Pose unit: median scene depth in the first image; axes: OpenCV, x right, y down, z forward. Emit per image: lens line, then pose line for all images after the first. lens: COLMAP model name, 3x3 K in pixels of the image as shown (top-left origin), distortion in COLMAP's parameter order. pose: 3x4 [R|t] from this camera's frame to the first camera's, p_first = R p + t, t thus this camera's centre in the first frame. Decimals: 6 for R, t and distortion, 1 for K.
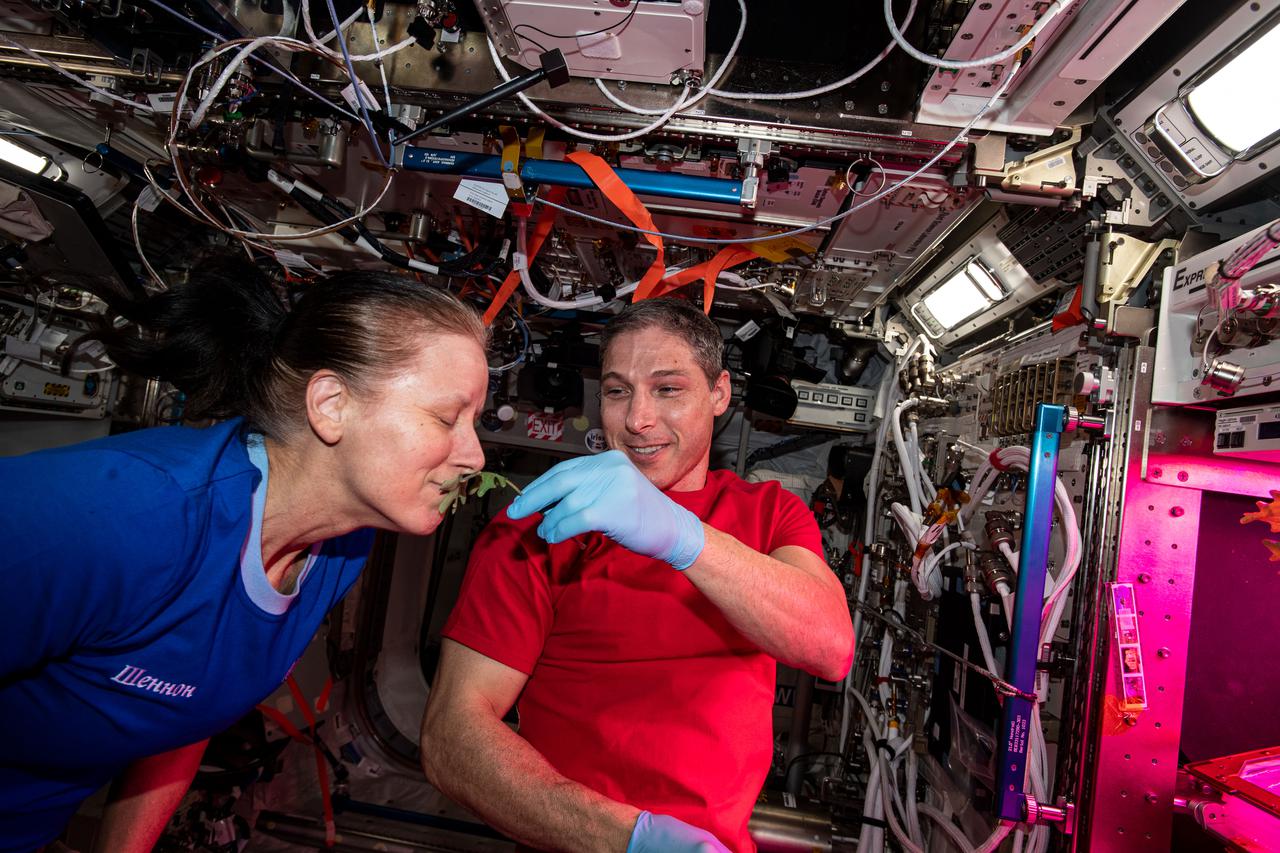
lens RADIAL K [[770.5, 0, 640.0], [0, 770.5, 426.5], [0, 0, 1]] dist [-0.033032, 0.040331]
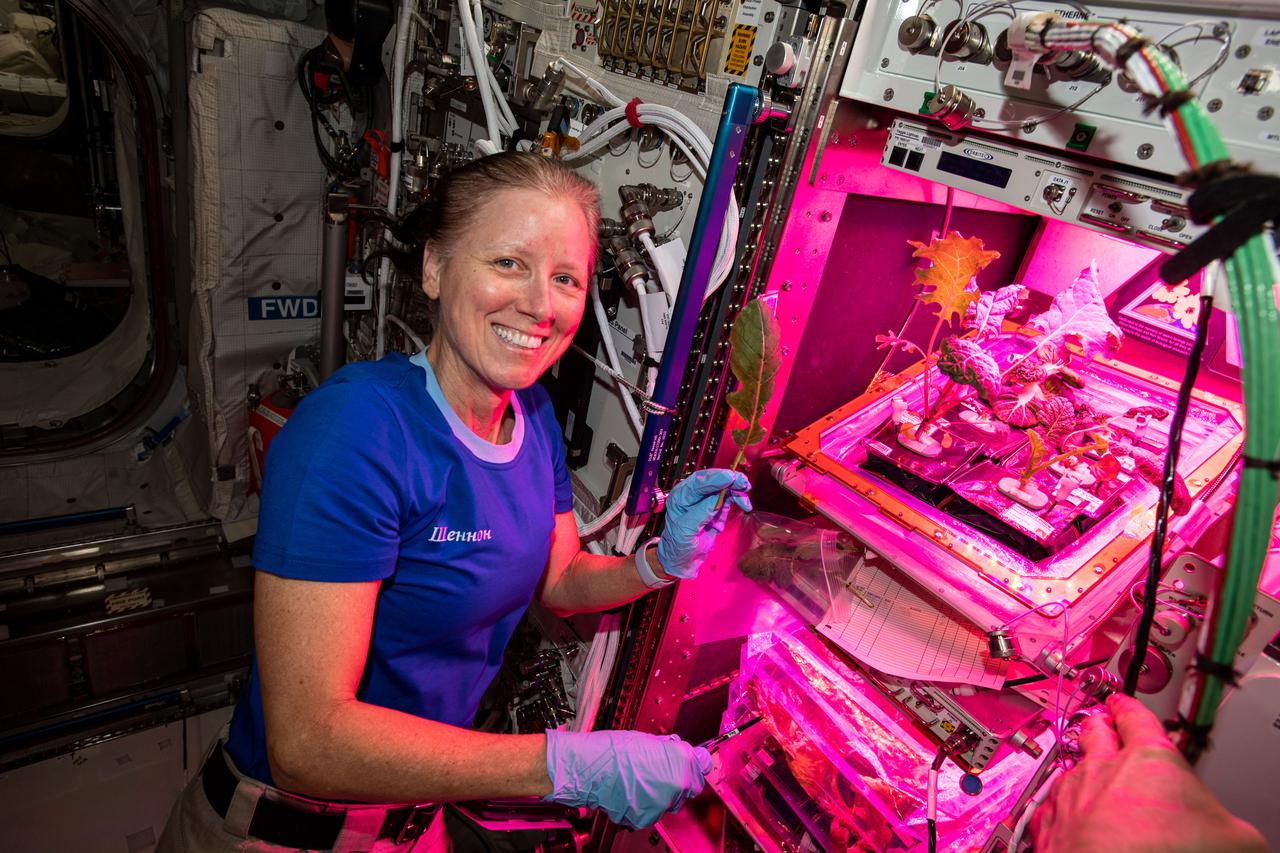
lens RADIAL K [[770.5, 0, 640.0], [0, 770.5, 426.5], [0, 0, 1]] dist [-0.033032, 0.040331]
pose [[0.772226, -0.259819, 0.579794, -0.098088], [-0.143125, 0.817967, 0.557176, -0.167513], [-0.619017, -0.513249, 0.594469, 0.417336]]
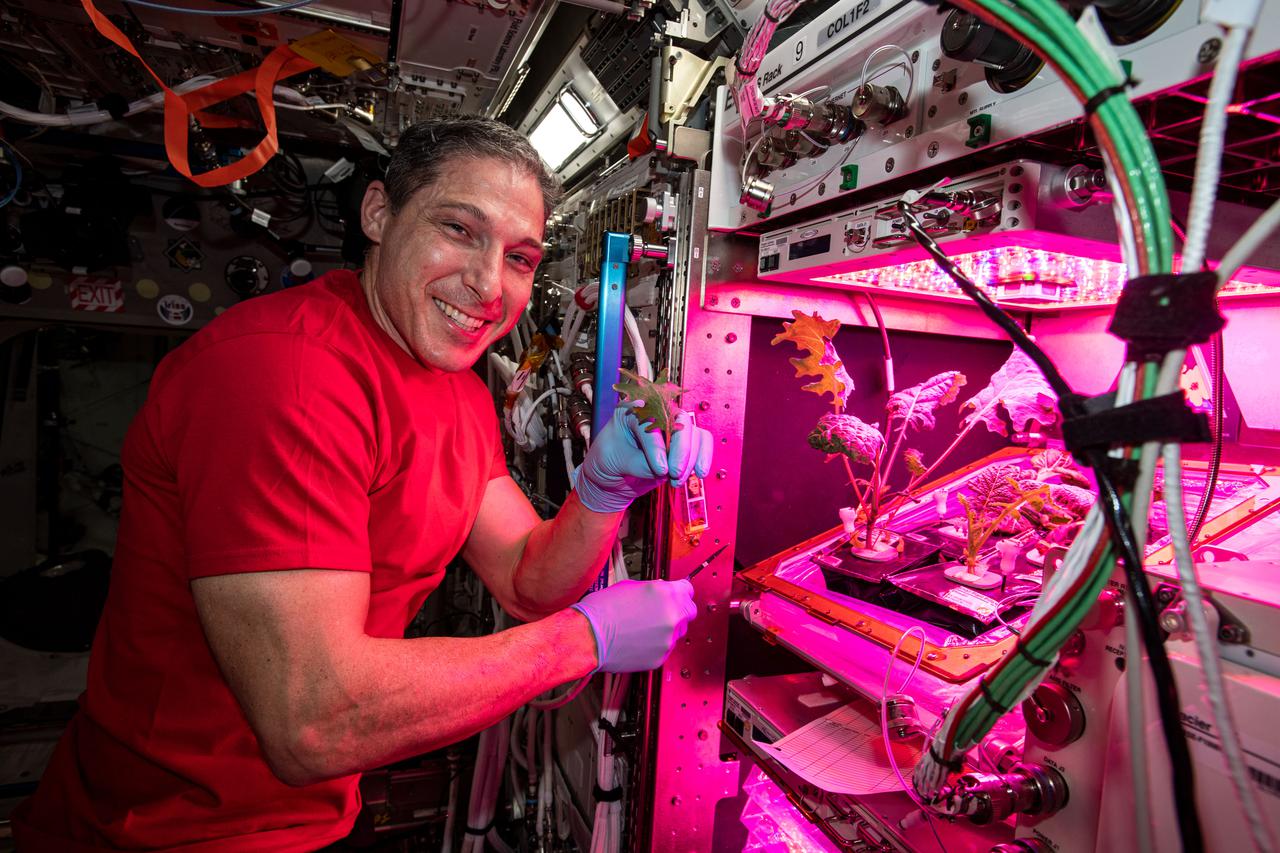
lens RADIAL K [[770.5, 0, 640.0], [0, 770.5, 426.5], [0, 0, 1]] dist [-0.033032, 0.040331]
pose [[0.908873, -0.109071, 0.402559, 0.157031], [0.037872, 0.982795, 0.180776, 0.035164], [-0.415350, -0.149057, 0.897366, 0.106735]]
